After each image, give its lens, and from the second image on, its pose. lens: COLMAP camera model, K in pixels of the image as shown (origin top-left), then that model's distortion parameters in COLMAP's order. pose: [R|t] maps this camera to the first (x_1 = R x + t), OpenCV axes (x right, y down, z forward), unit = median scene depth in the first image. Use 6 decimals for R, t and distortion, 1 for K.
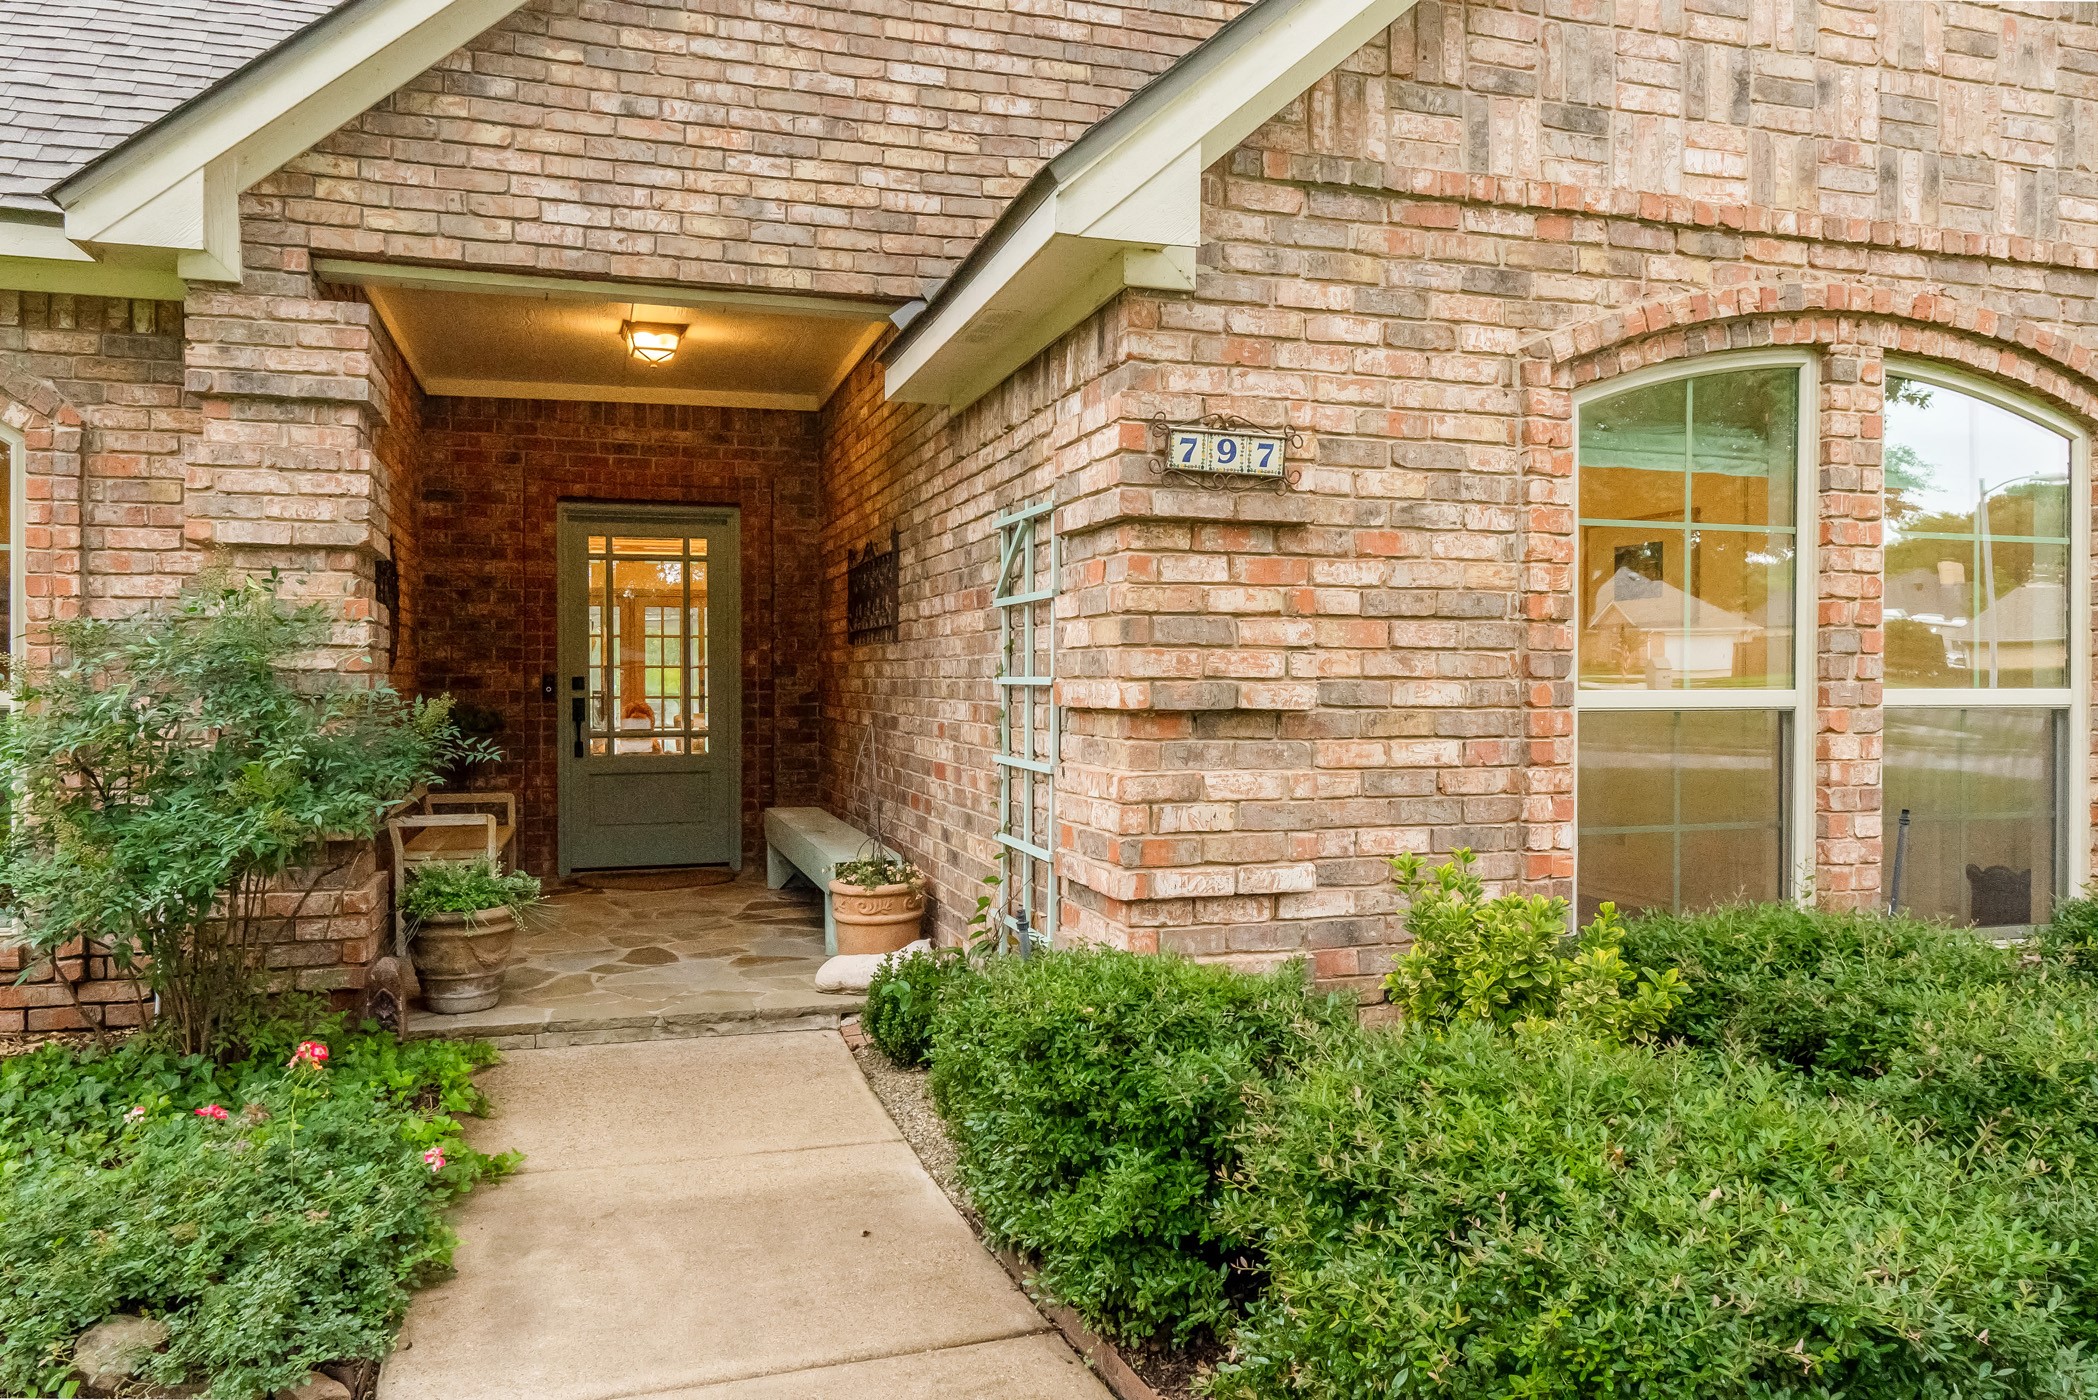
lens RADIAL K [[1507.7, 0, 1049.0], [0, 1507.7, 700.0], [0, 0, 1]] dist [-0.003072, -0.002655]
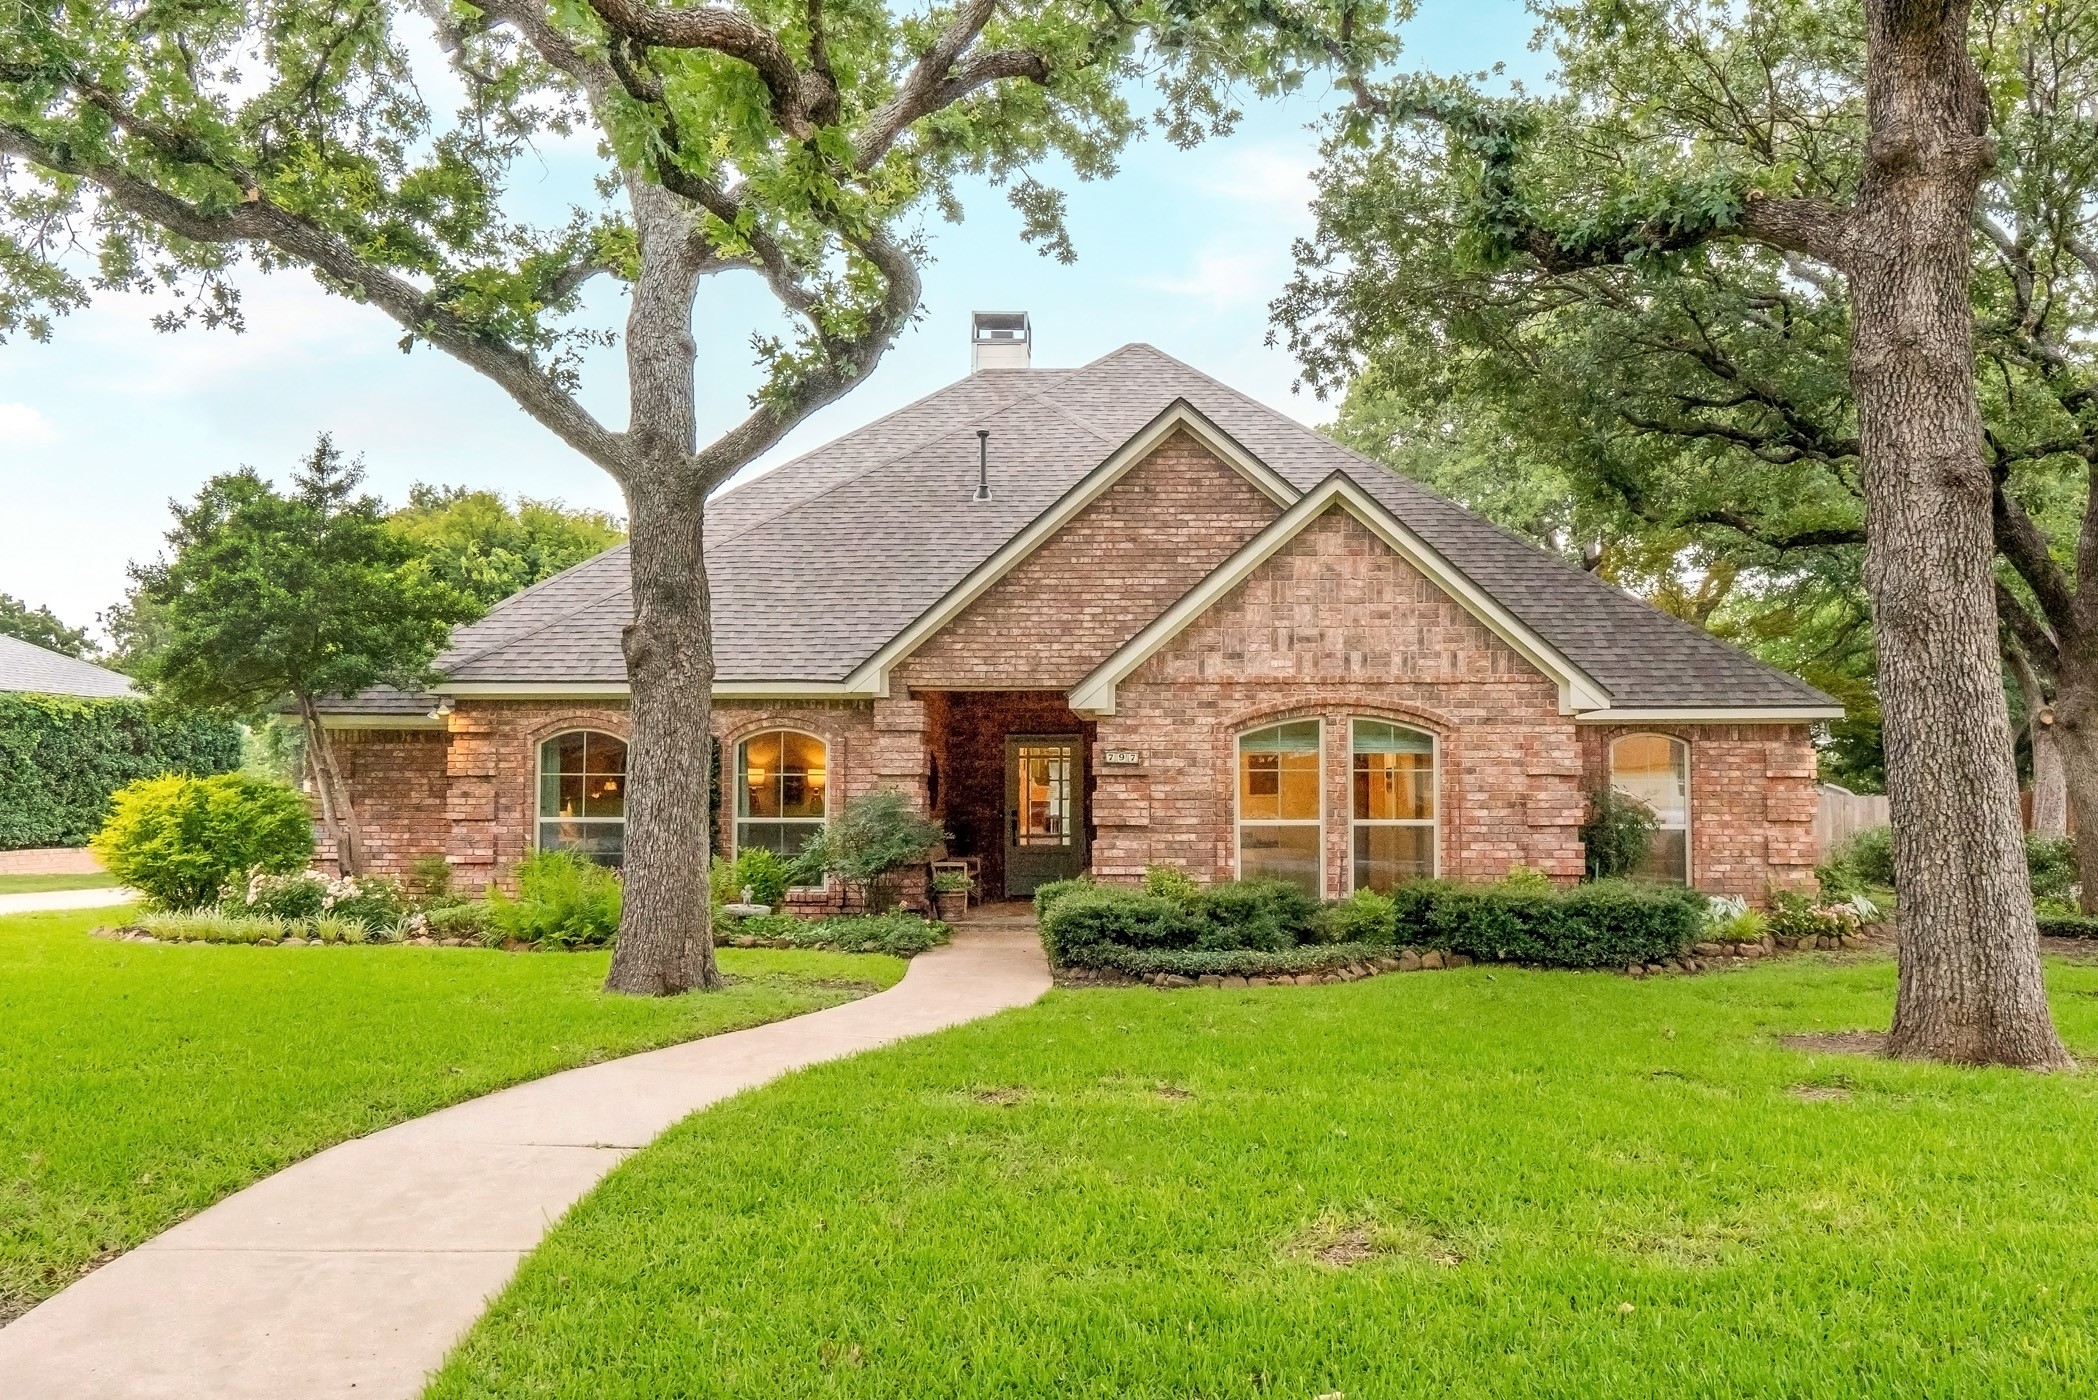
lens RADIAL K [[1507.7, 0, 1049.0], [0, 1507.7, 700.0], [0, 0, 1]] dist [-0.003072, -0.002655]
pose [[0.933387, -0.023729, -0.358085, 1.129424], [-0.004555, 0.996948, -0.077938, -0.008842], [0.358842, 0.074377, 0.930430, -2.257513]]
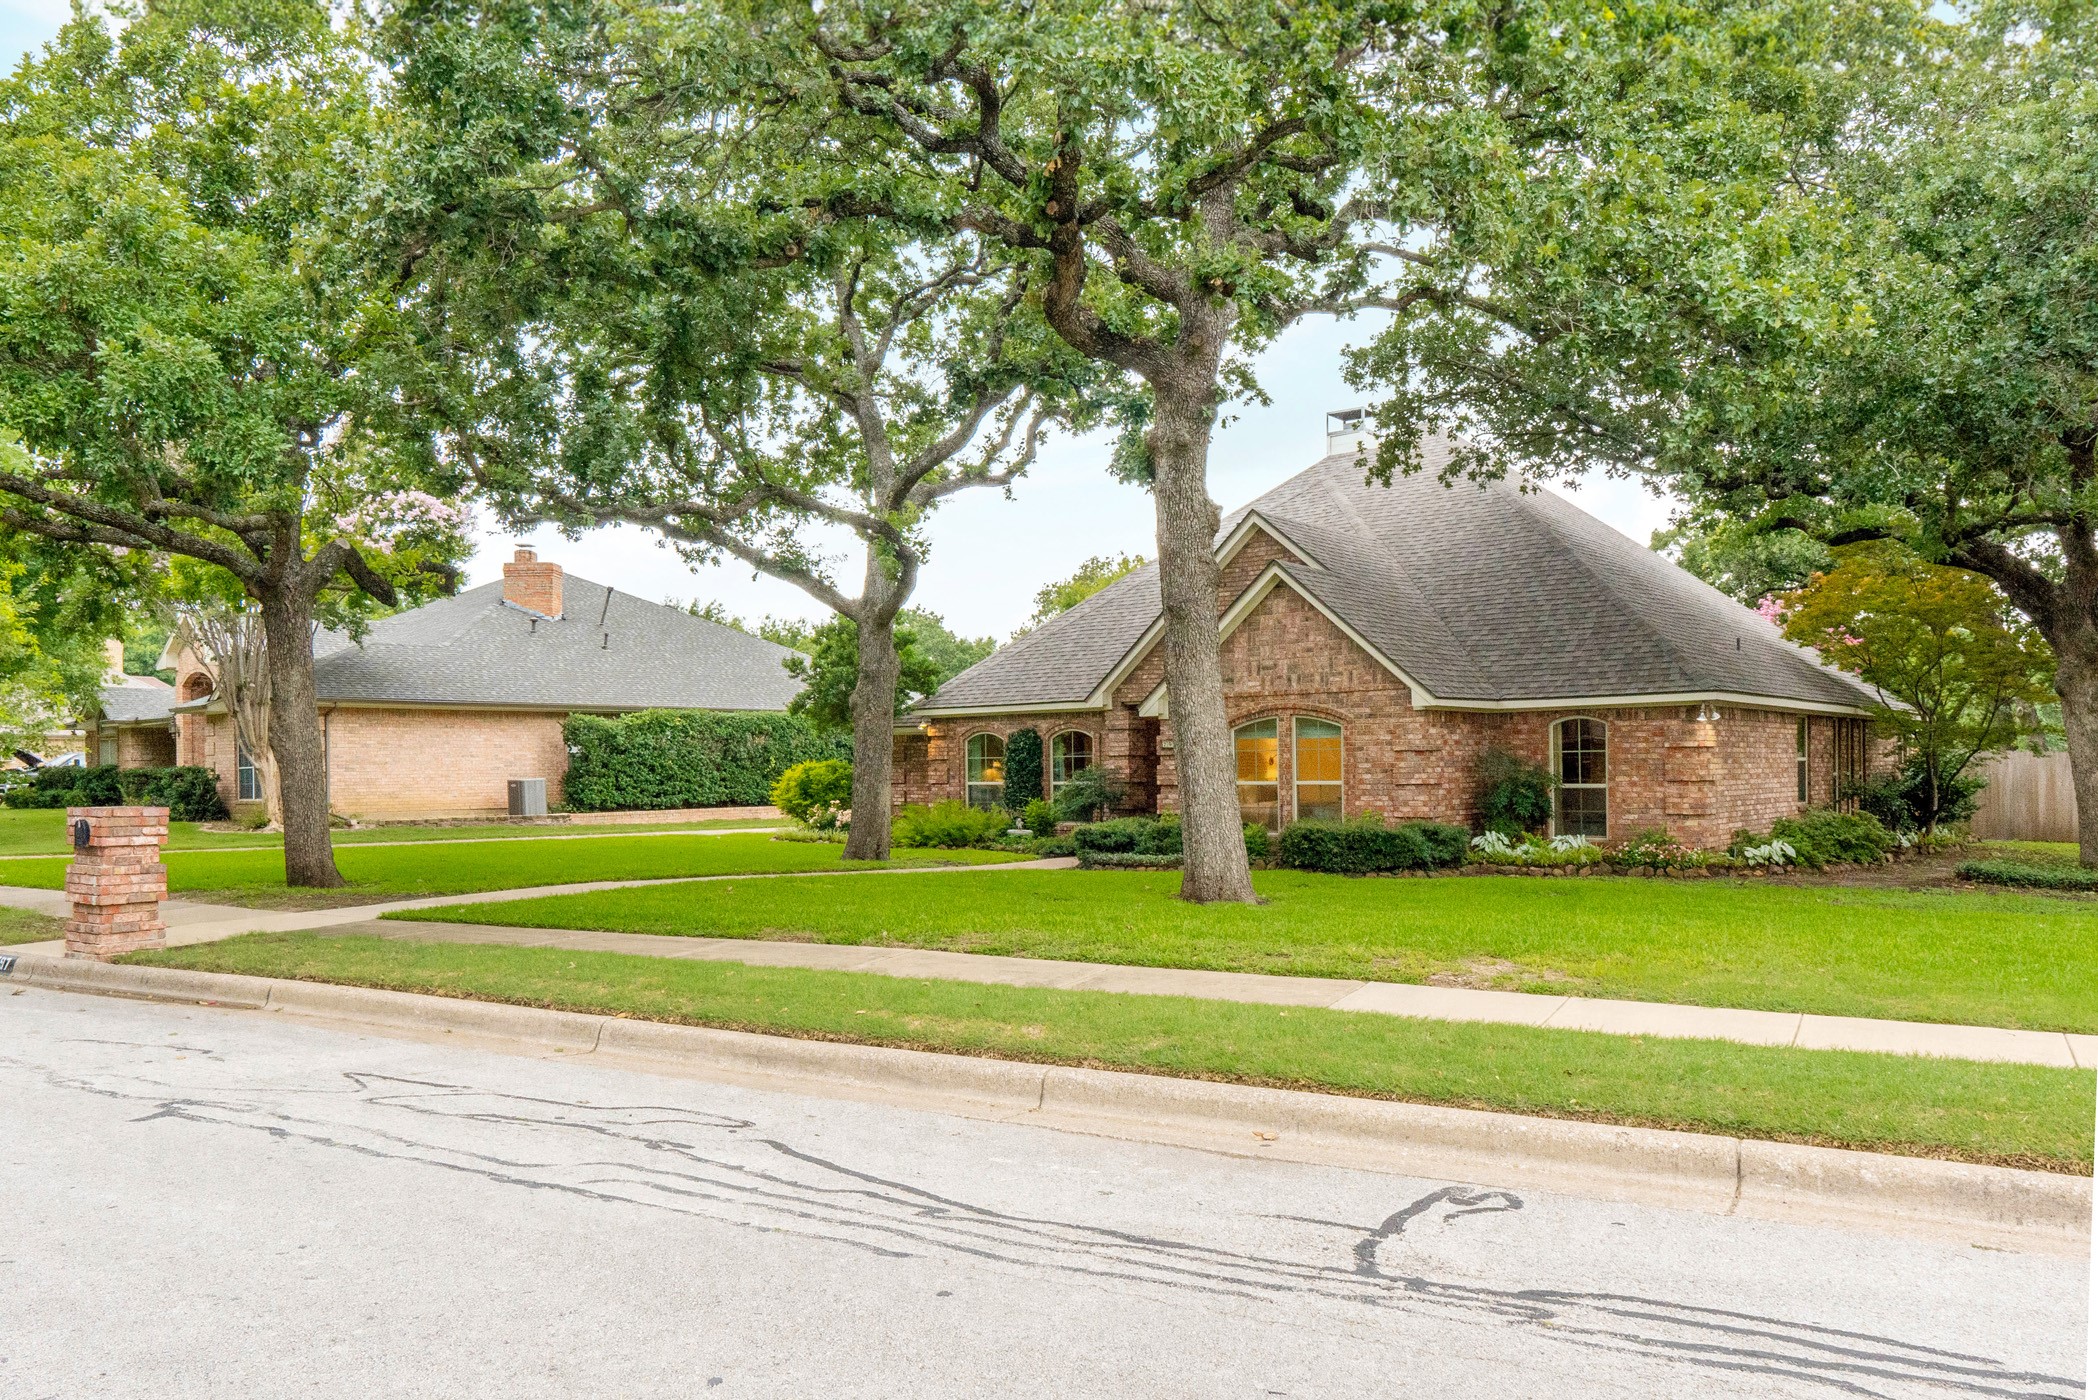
lens RADIAL K [[1507.7, 0, 1049.0], [0, 1507.7, 700.0], [0, 0, 1]] dist [-0.003072, -0.002655]
pose [[0.498334, -0.046491, -0.865738, 4.726691], [-0.001040, 0.998528, -0.054221, -0.004358], [0.866984, 0.027921, 0.497552, -2.252796]]
